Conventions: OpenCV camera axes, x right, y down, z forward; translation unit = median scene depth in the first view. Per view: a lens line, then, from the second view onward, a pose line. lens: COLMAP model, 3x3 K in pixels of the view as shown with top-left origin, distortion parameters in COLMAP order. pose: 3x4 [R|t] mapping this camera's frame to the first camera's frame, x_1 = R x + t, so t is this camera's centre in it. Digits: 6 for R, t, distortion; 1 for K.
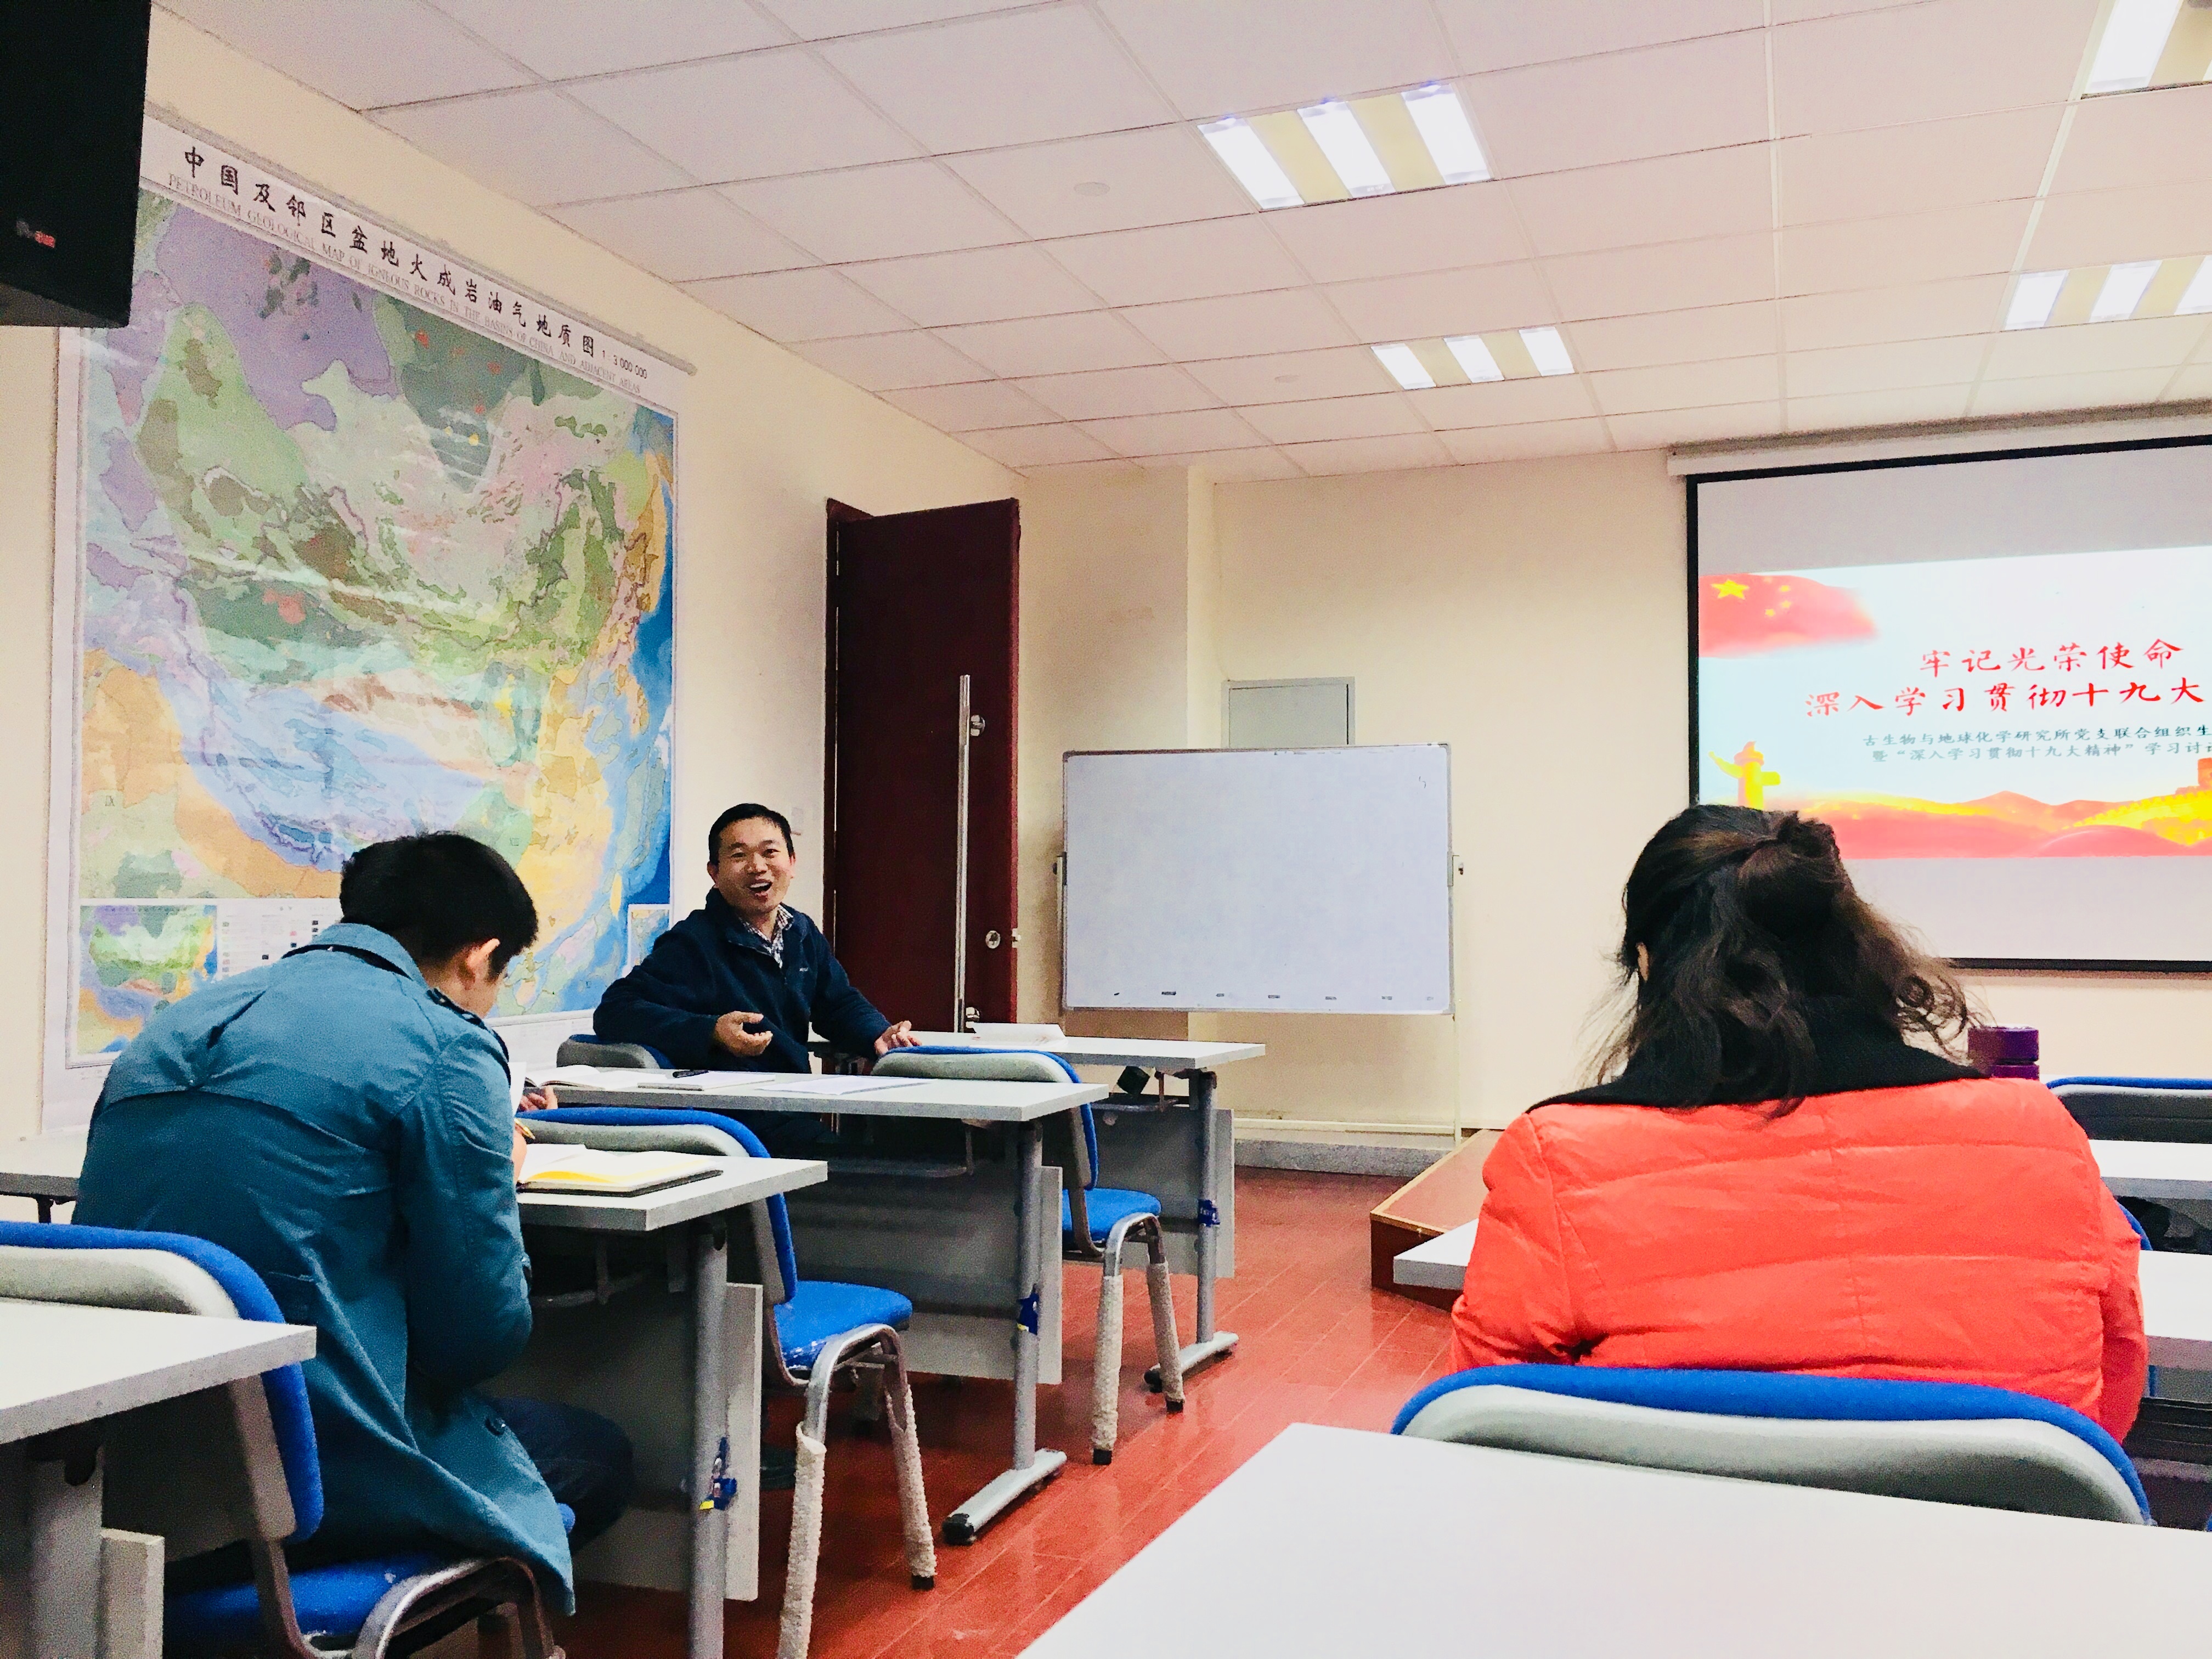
lens RADIAL K [[1889.4, 0, 1106.0], [0, 1889.4, 829.5], [0, 0, 1]] dist [0.082082, -0.109483]
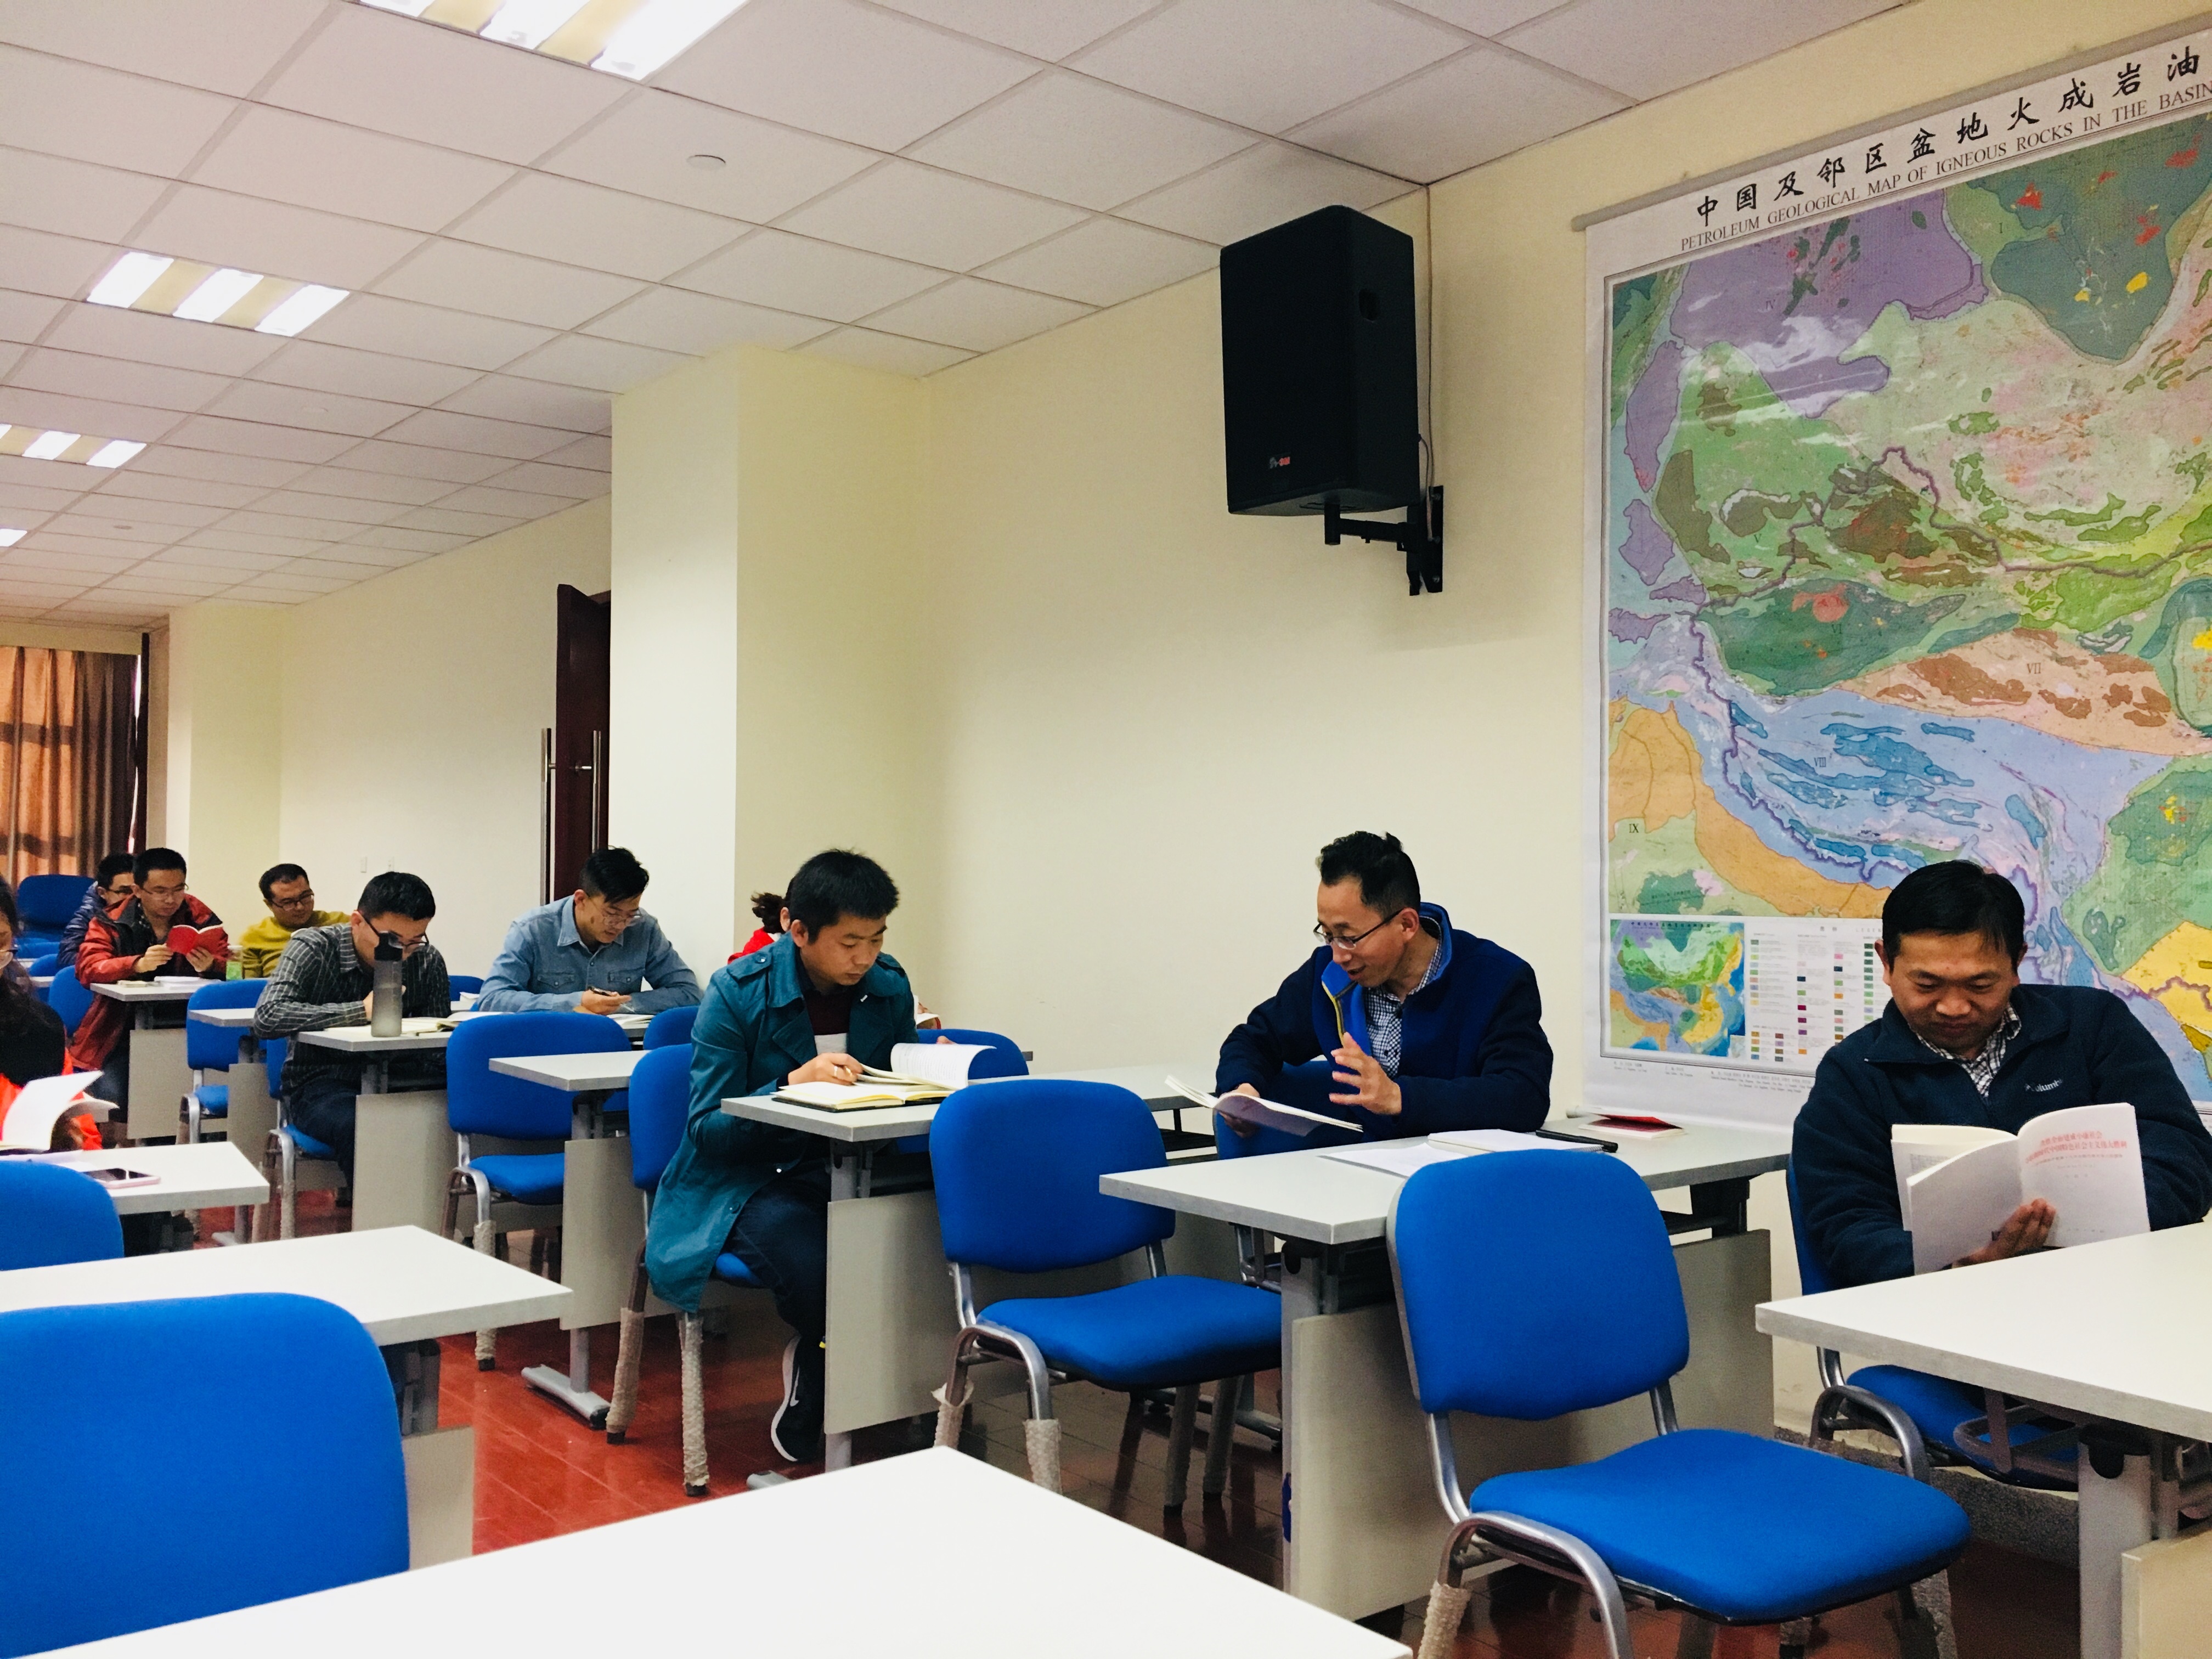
lens RADIAL K [[1889.4, 0, 1106.0], [0, 1889.4, 829.5], [0, 0, 1]] dist [0.082082, -0.109483]
pose [[-0.520833, -0.028212, -0.853192, 0.534948], [0.023870, 0.998582, -0.047591, 0.028257], [0.853325, -0.045153, -0.519421, 1.160182]]
